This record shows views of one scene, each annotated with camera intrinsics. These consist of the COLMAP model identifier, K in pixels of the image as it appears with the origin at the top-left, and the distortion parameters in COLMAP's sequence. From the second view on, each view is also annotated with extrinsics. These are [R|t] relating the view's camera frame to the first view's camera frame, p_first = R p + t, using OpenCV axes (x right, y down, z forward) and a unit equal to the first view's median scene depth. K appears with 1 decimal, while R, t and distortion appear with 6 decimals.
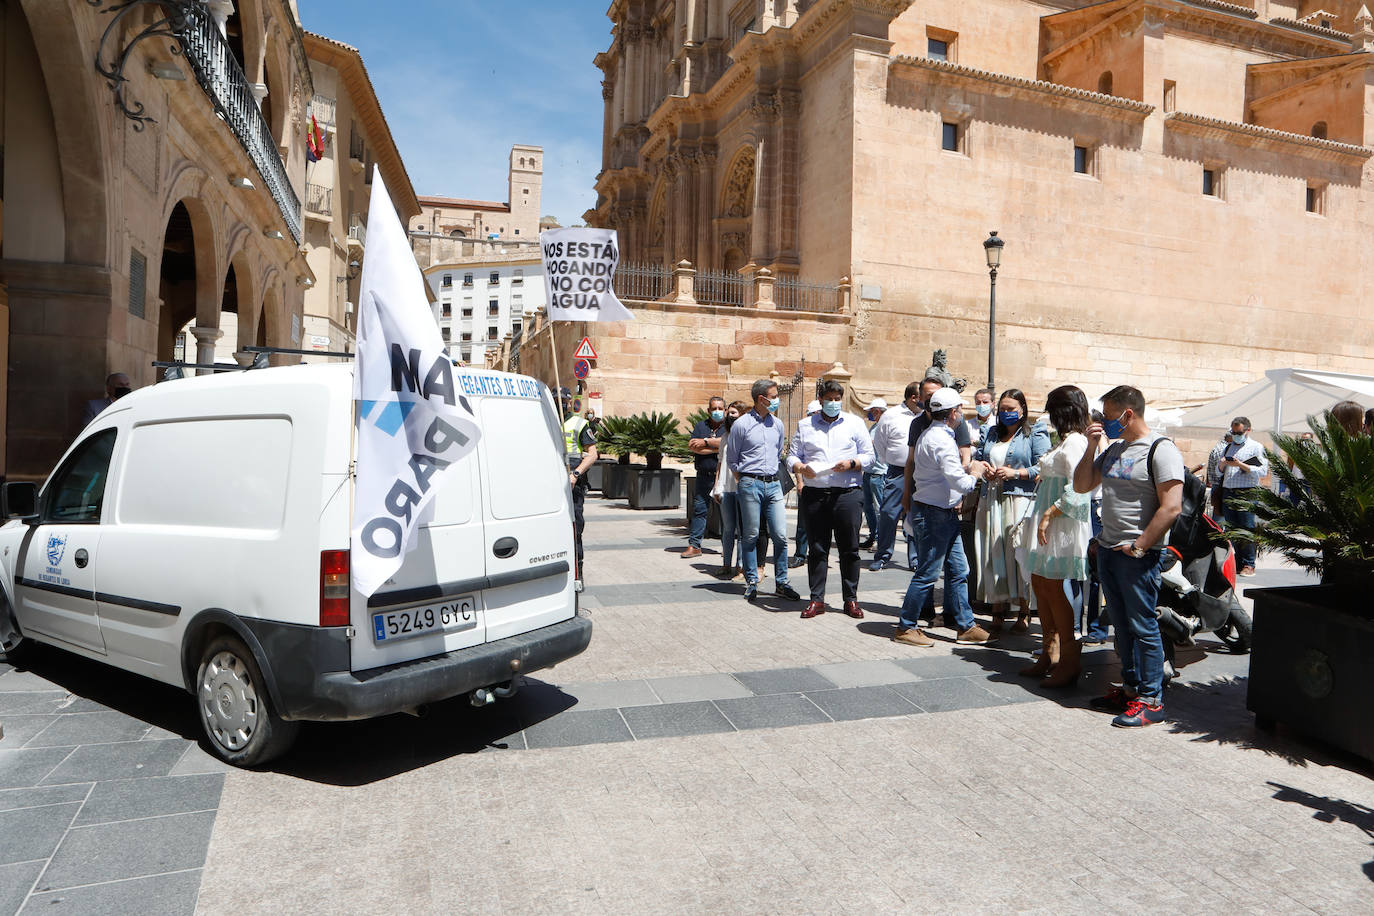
lens RADIAL K [[949.4, 0, 687.0], [0, 949.4, 458.0], [0, 0, 1]] dist [-0.095708, 0.064833]
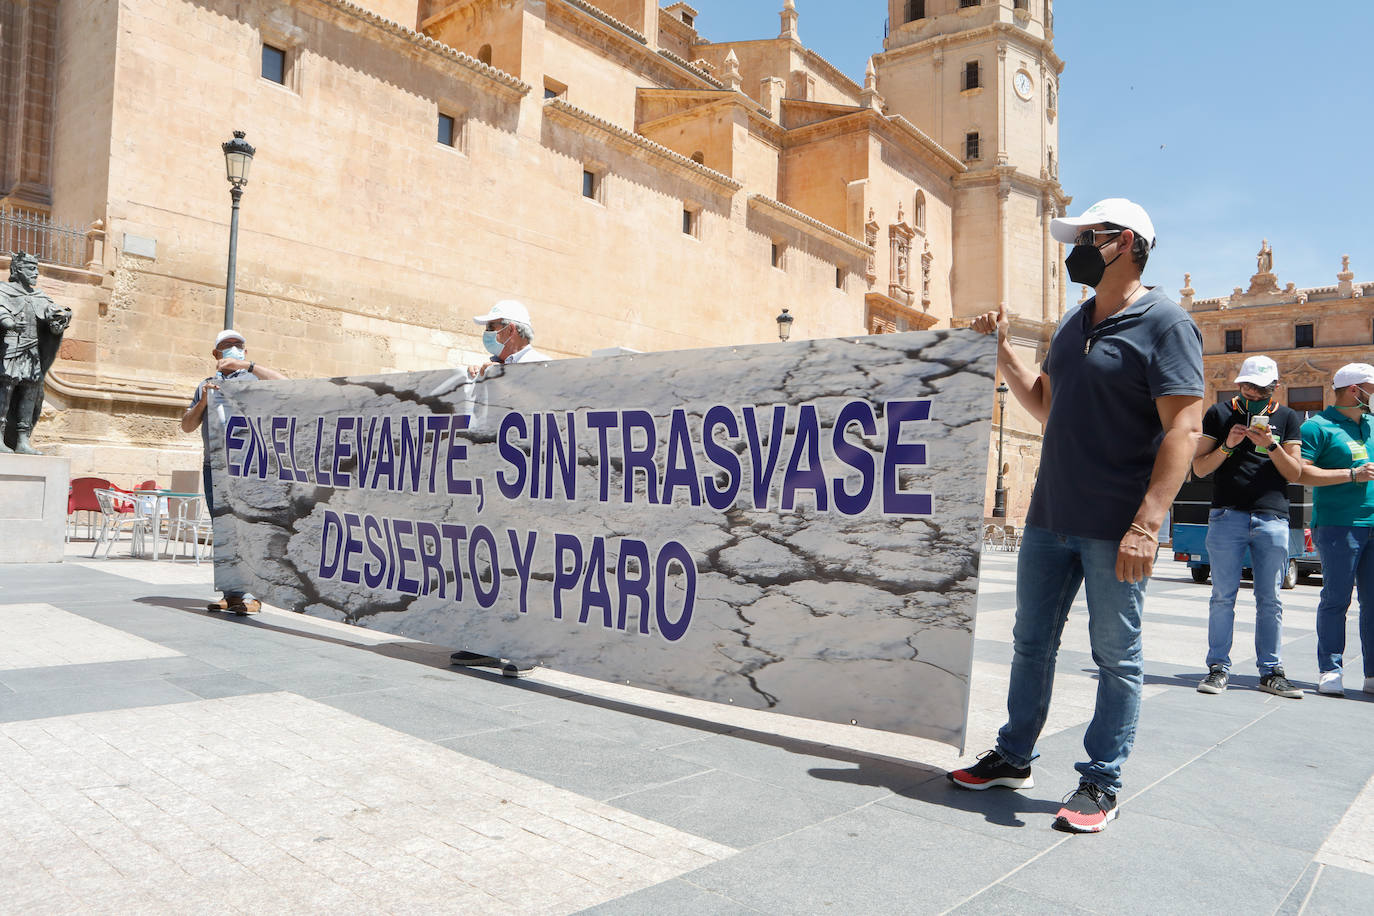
lens RADIAL K [[966.1, 0, 694.0], [0, 966.1, 457.2], [0, 0, 1]] dist [-0.106690, 0.085576]
pose [[0.840595, 0.017620, 0.541377, 0.153341], [0.005790, 0.999121, -0.041508, 0.016257], [-0.541633, 0.038026, 0.839754, 0.162948]]
